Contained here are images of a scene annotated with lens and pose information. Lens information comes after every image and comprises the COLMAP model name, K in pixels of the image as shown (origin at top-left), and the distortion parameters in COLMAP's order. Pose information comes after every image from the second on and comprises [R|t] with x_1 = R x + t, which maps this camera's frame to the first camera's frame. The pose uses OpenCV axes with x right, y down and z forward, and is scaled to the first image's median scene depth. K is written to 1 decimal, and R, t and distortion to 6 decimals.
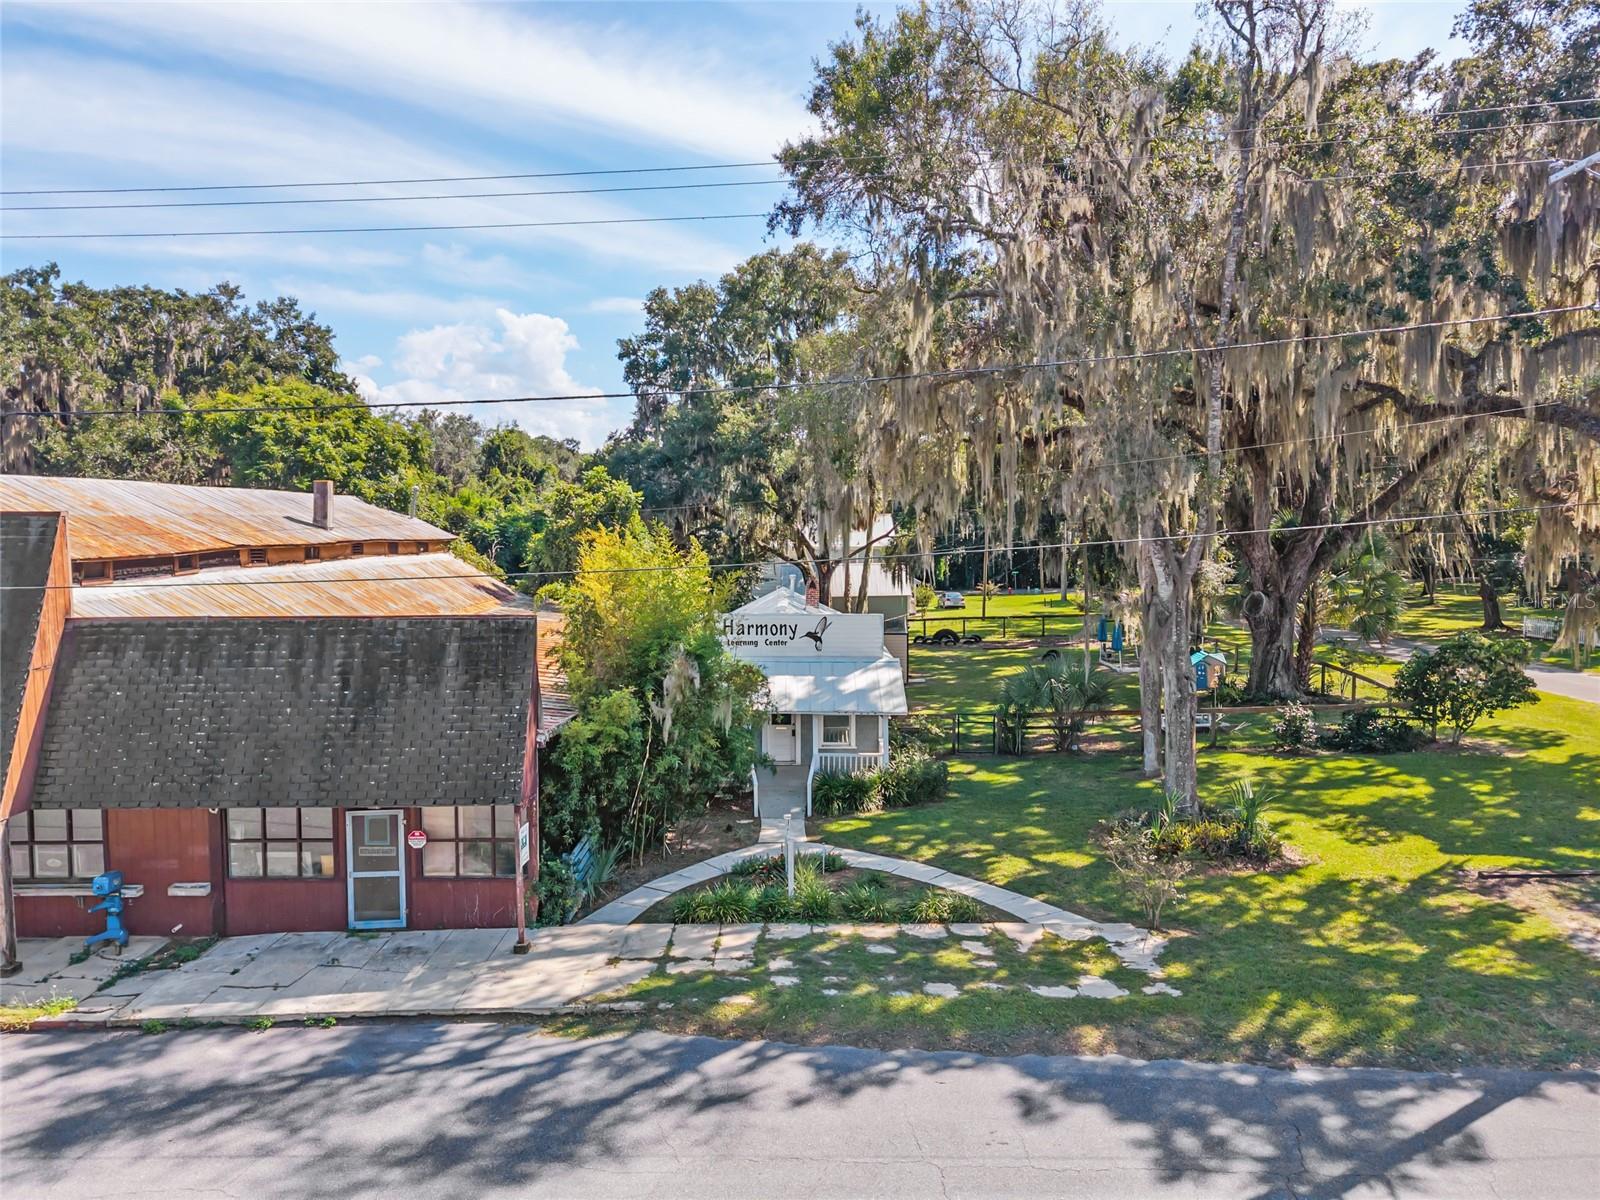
lens RADIAL K [[1106.6, 0, 800.0], [0, 1106.6, 600.0], [0, 0, 1]] dist [0.000478, -0.004593]
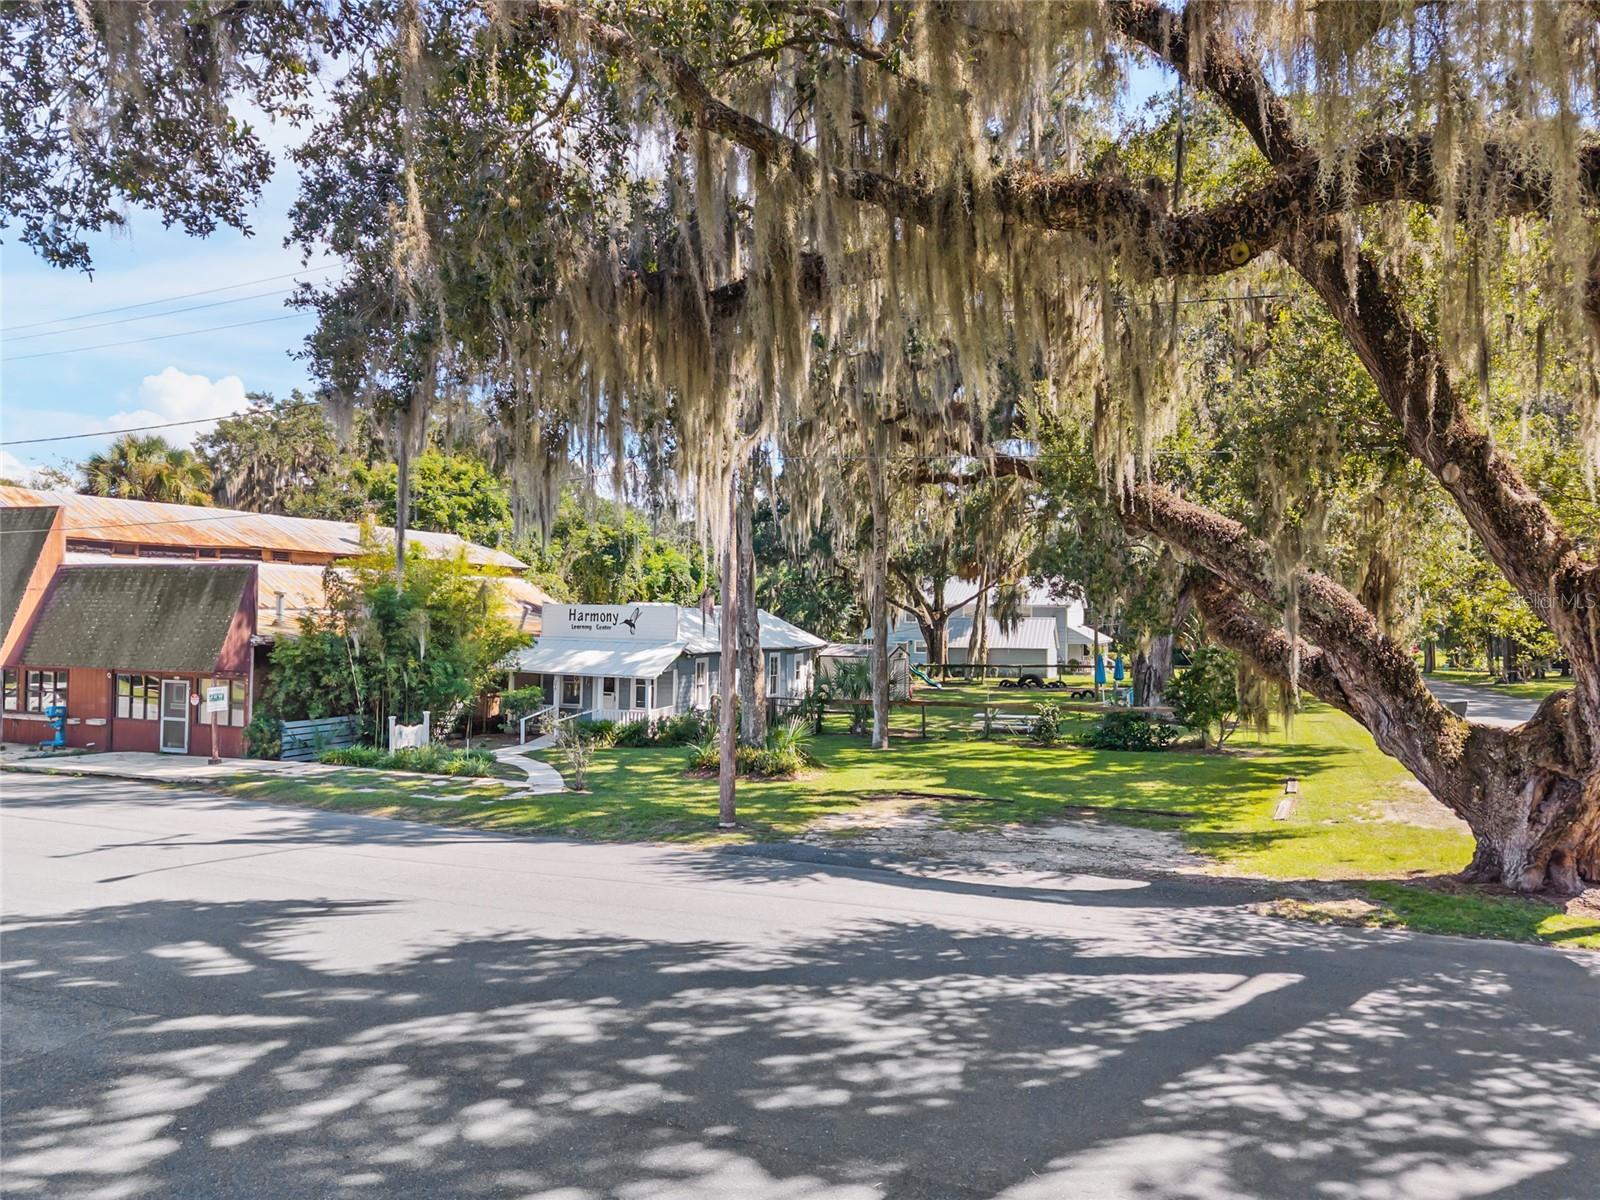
lens RADIAL K [[1114.0, 0, 758.9], [0, 1114.0, 594.7], [0, 0, 1]] dist [0.024113, -0.003190]
pose [[0.921052, 0.010623, -0.389294, 0.730511], [-0.043535, 0.996171, -0.075819, 0.102288], [0.386998, 0.086781, 0.917988, -0.150868]]
